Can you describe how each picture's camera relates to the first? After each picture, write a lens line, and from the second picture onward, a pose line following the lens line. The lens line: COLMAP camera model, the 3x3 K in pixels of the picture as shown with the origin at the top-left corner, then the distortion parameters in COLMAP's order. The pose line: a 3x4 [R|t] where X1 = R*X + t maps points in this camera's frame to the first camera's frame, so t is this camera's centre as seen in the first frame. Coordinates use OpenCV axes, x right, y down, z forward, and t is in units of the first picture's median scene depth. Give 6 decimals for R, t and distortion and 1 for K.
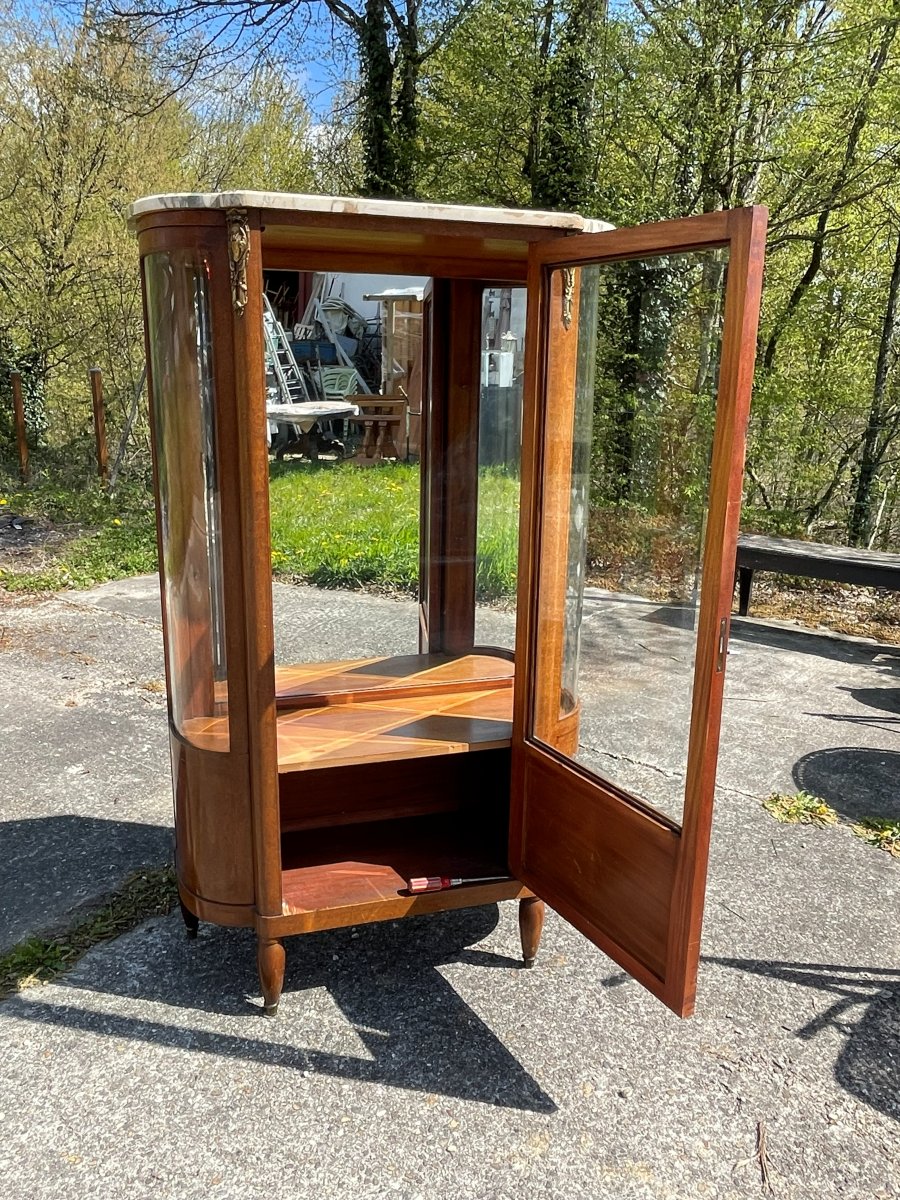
lens RADIAL K [[916.6, 0, 449.7], [0, 916.6, 566.8], [0, 0, 1]] dist [-0.000132, -0.001886]
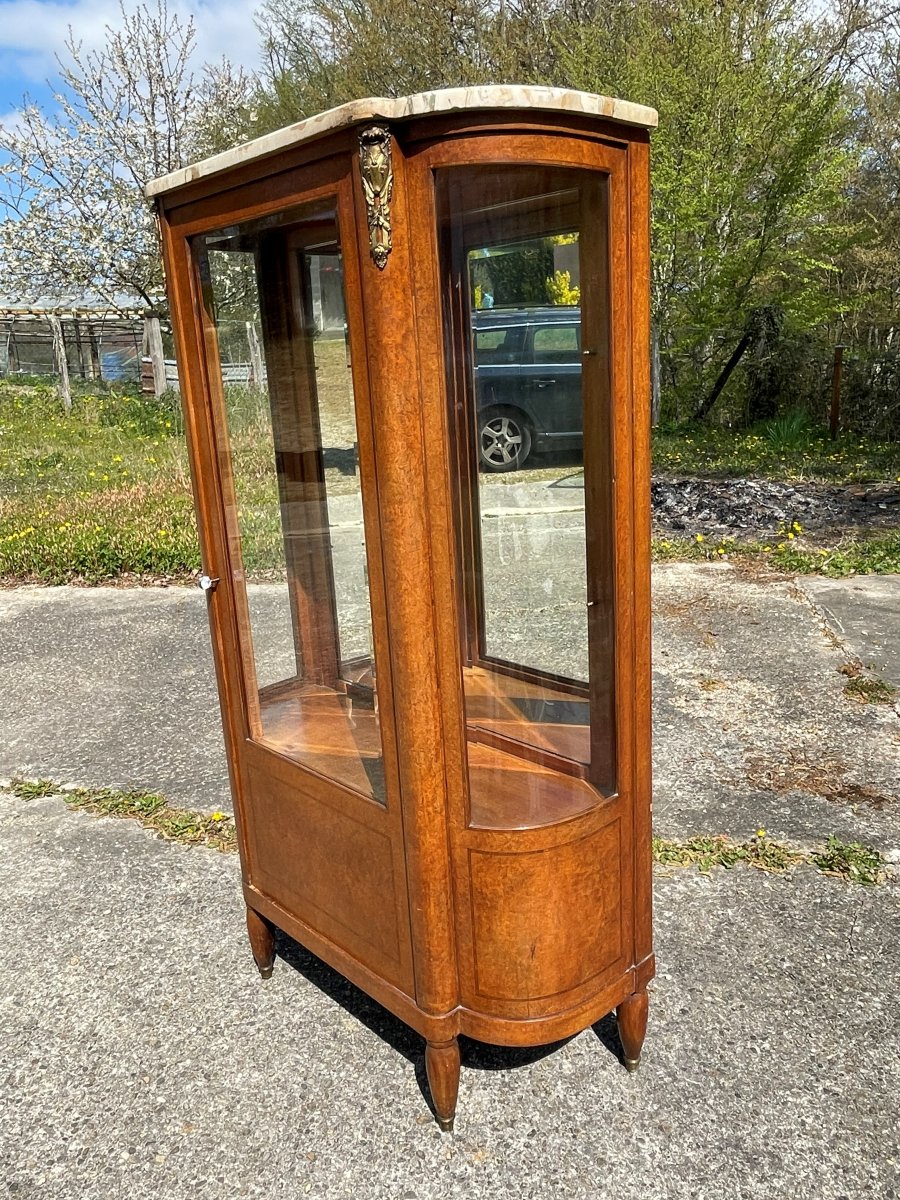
lens RADIAL K [[925.7, 0, 450.0], [0, 925.7, 600.0], [0, 0, 1]] dist [0.001730, -0.008225]
pose [[0.431952, 0.191347, -0.881364, 0.324510], [-0.136954, 0.979818, 0.145601, -0.045142], [0.891437, 0.057814, 0.449441, 0.314562]]
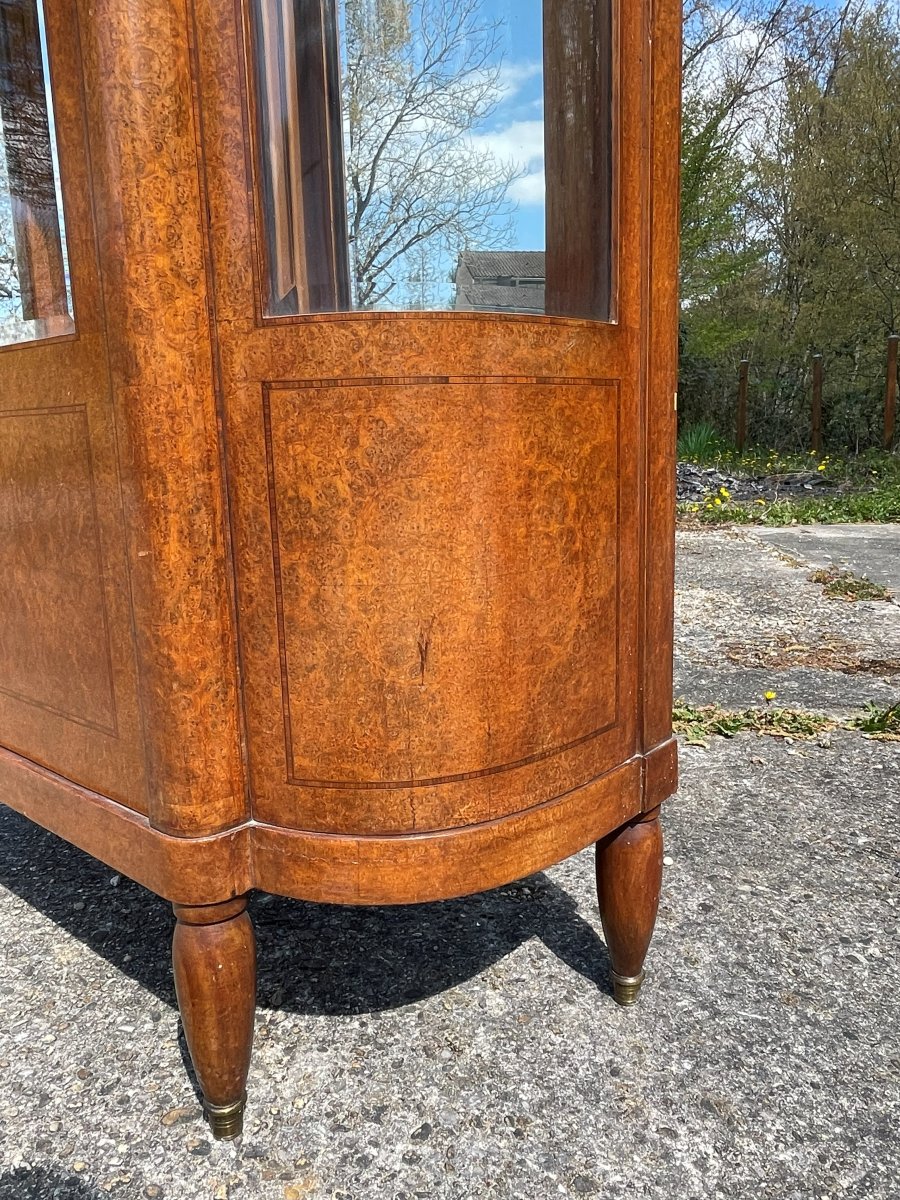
lens RADIAL K [[925.3, 0, 441.1], [0, 925.3, 605.9], [0, 0, 1]] dist [-0.000975, -0.003286]
pose [[0.516540, 0.133689, -0.845762, 0.181277], [-0.151570, 0.986414, 0.063352, 0.109946], [0.842742, 0.095468, 0.529785, 0.429424]]
